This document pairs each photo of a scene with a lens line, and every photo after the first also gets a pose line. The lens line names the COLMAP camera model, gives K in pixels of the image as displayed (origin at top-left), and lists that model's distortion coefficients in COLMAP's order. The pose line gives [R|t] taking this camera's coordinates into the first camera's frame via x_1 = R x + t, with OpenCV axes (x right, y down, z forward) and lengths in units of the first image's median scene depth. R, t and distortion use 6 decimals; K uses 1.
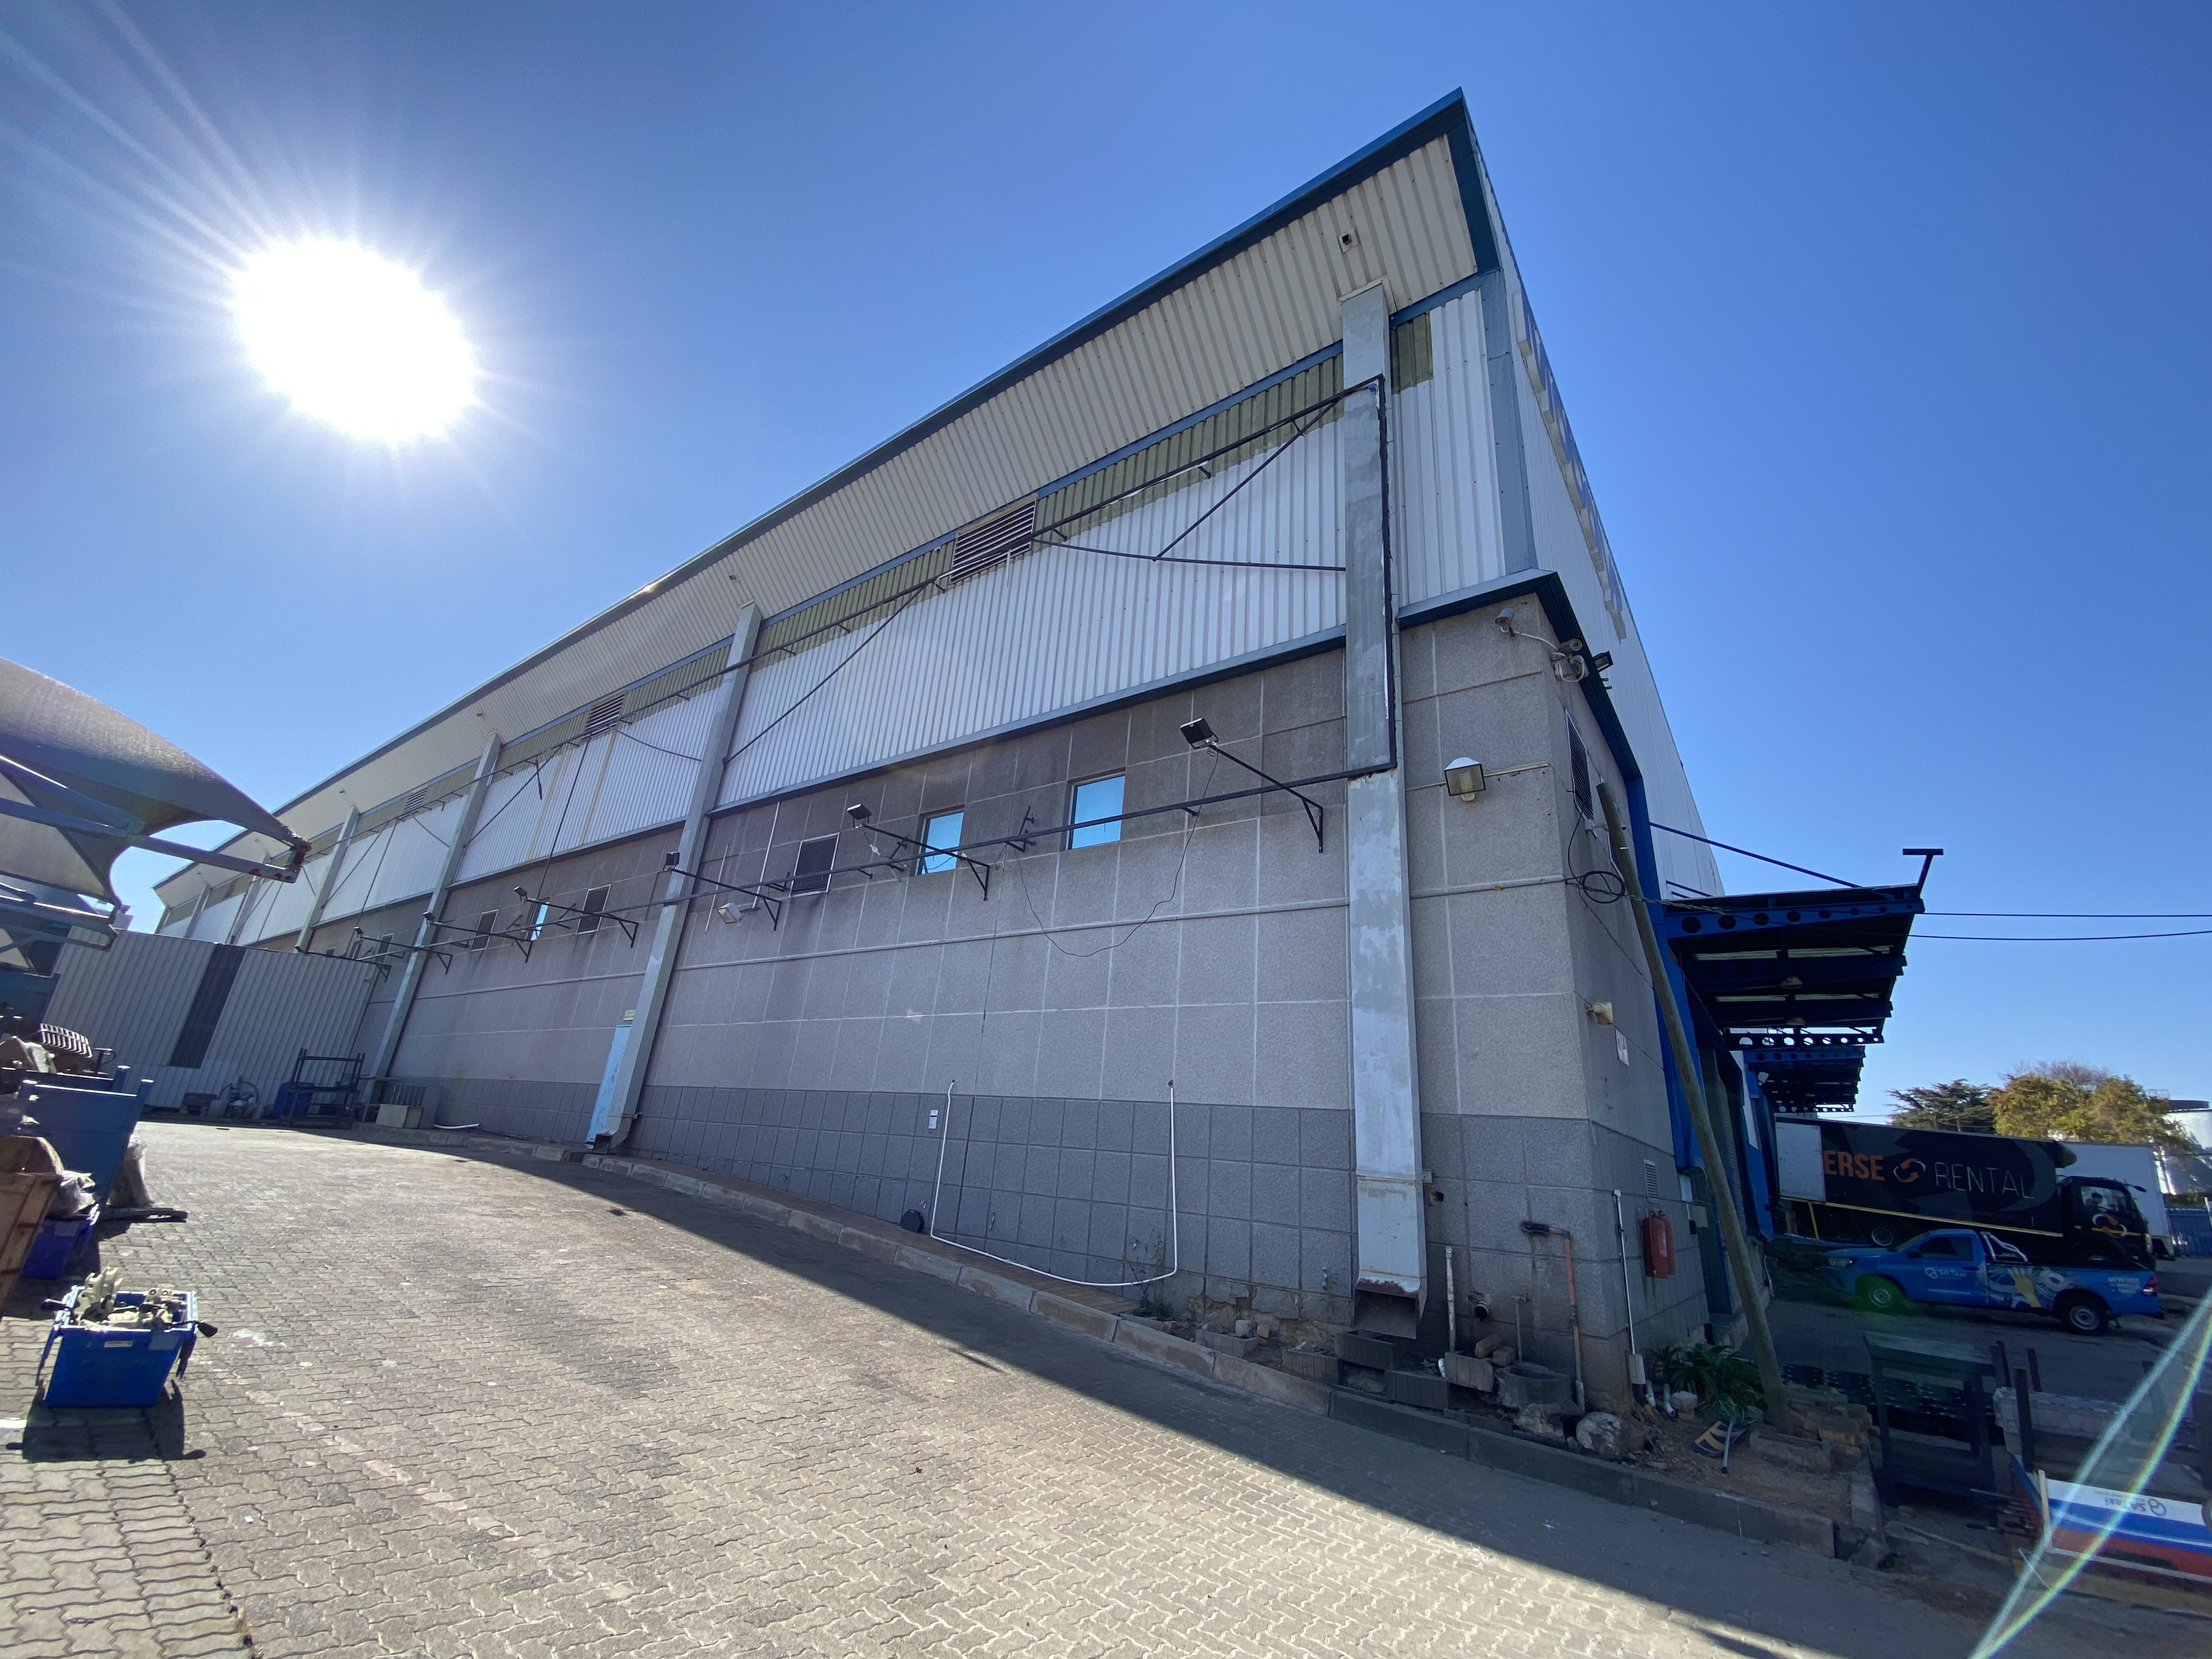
lens RADIAL K [[899.9, 0, 1121.5], [0, 899.9, 840.9], [0, 0, 1]] dist [0.001839, -0.000151]
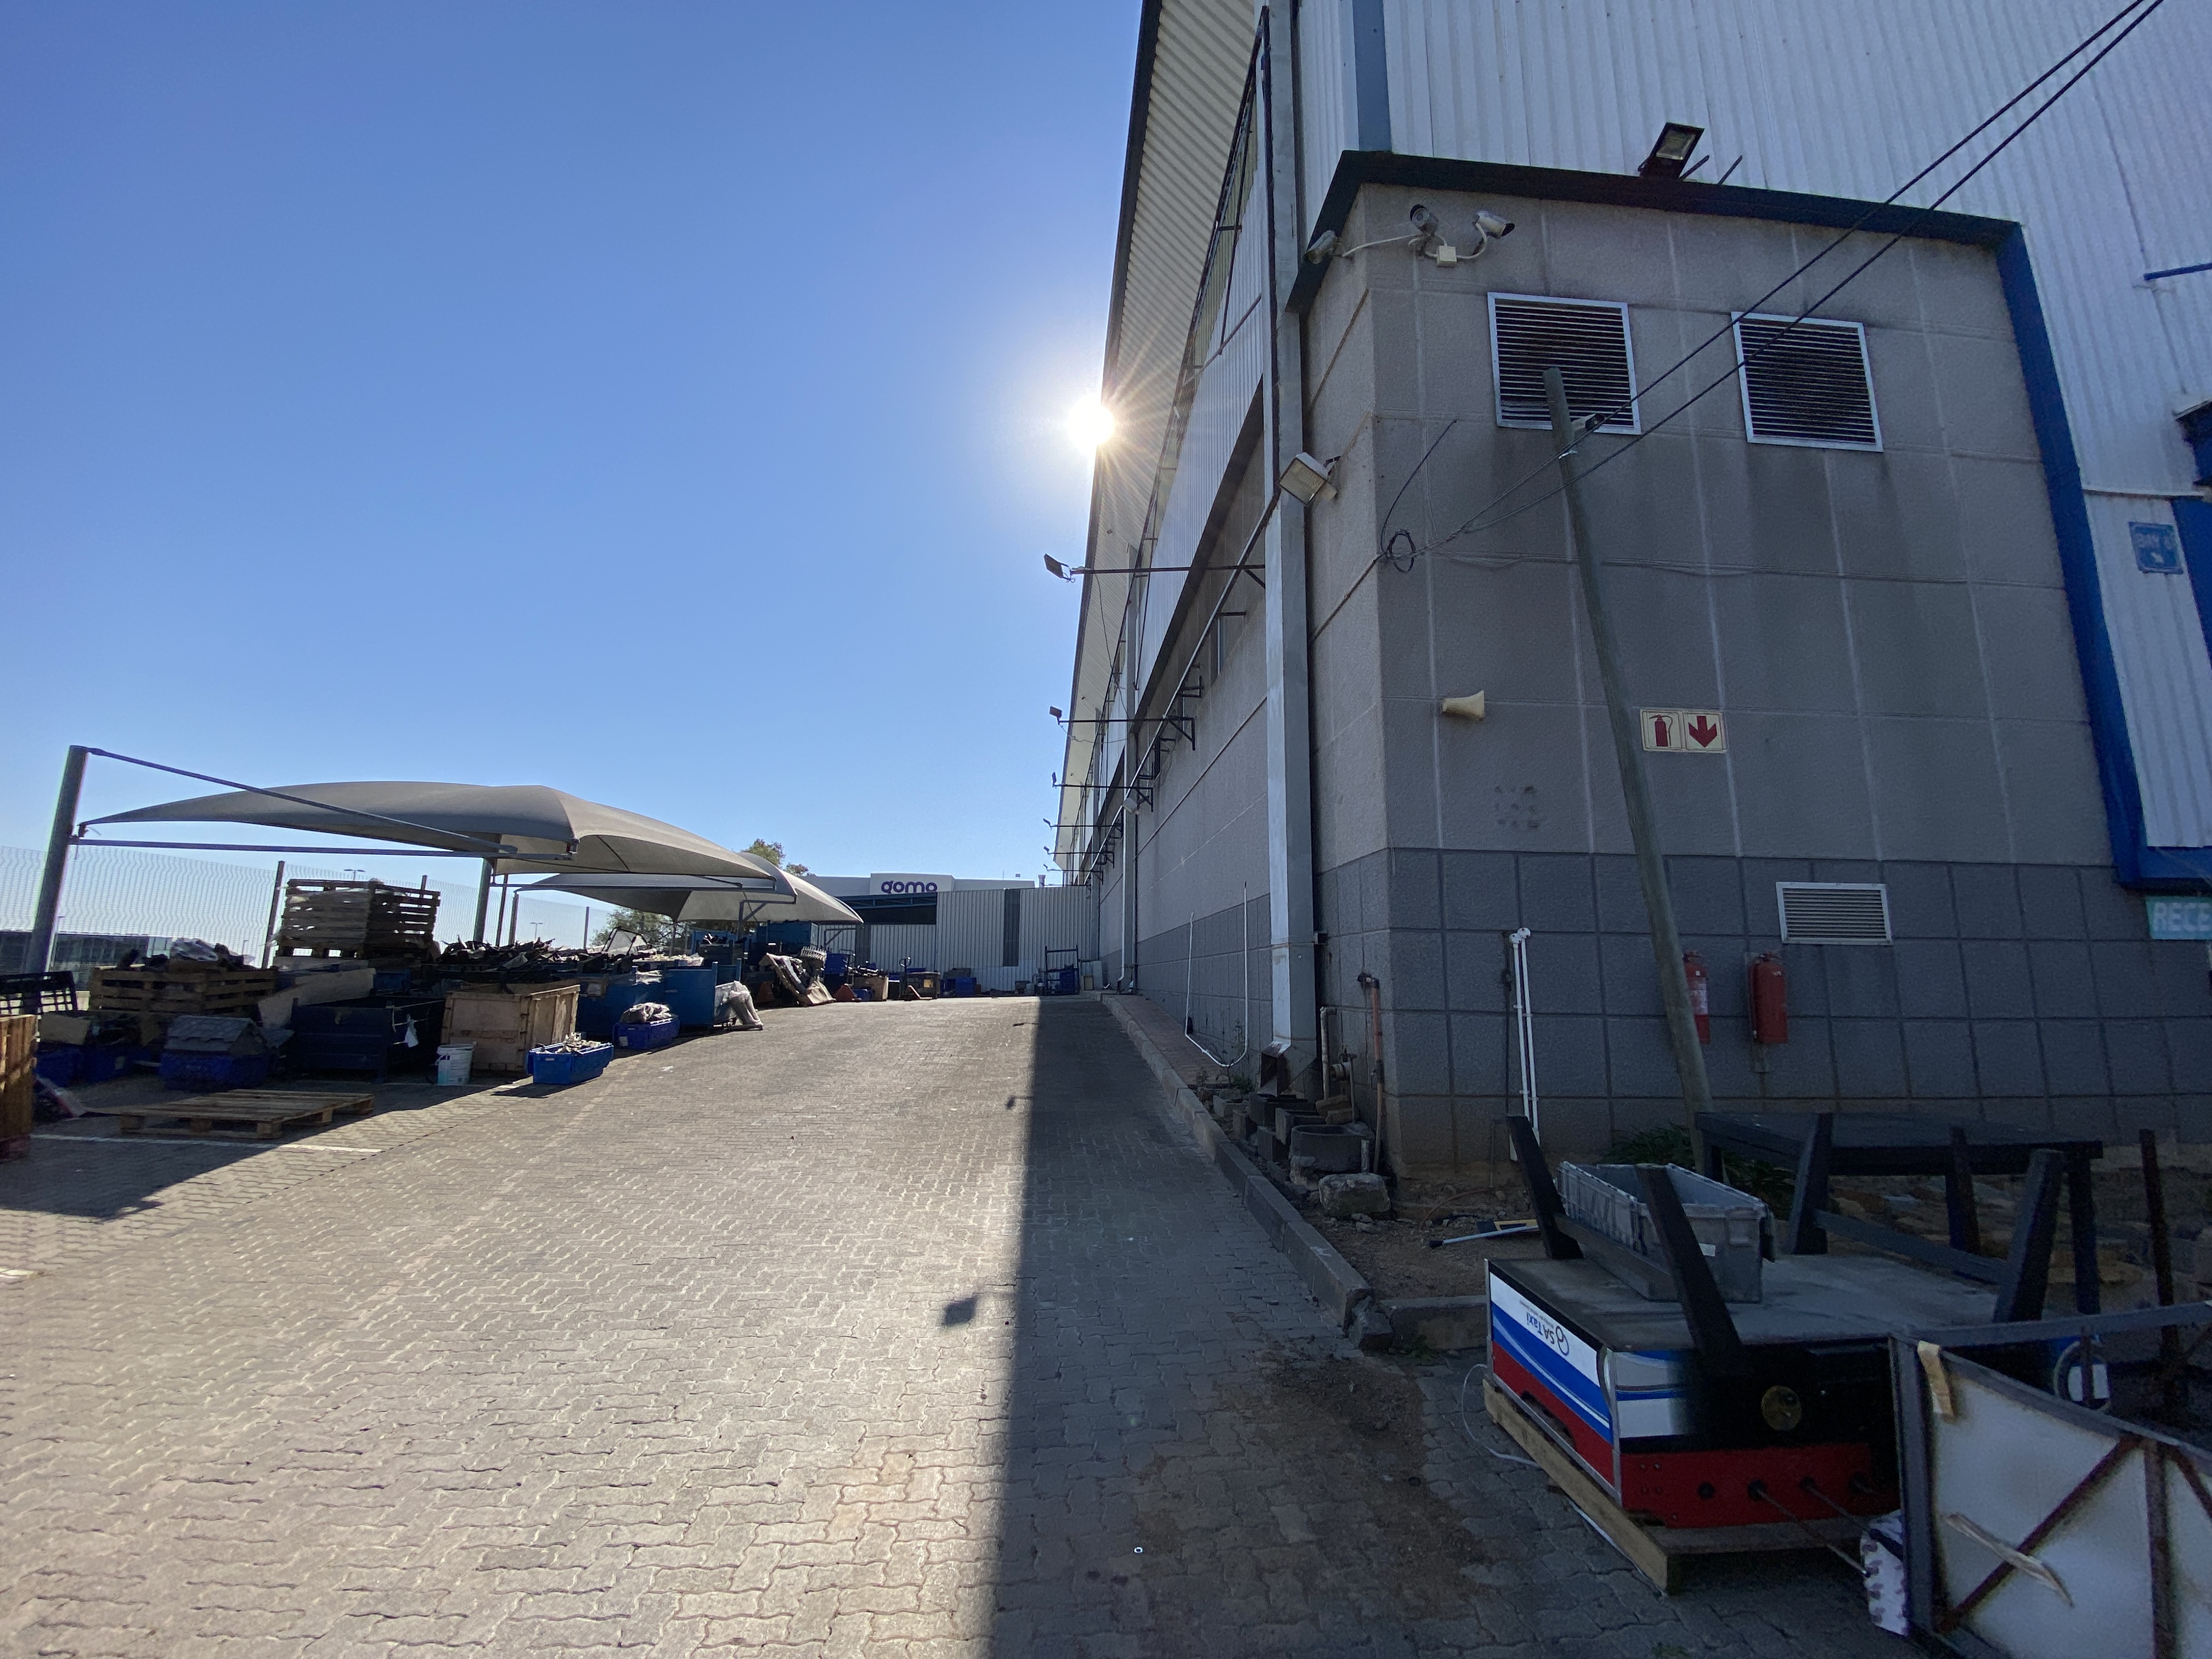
lens RADIAL K [[899.9, 0, 1121.5], [0, 899.9, 840.9], [0, 0, 1]] dist [0.001839, -0.000151]
pose [[0.641775, -0.190855, -0.742764, 0.942618], [0.298345, 0.954375, 0.012552, 0.215381], [0.706480, -0.229656, 0.669435, 0.286269]]
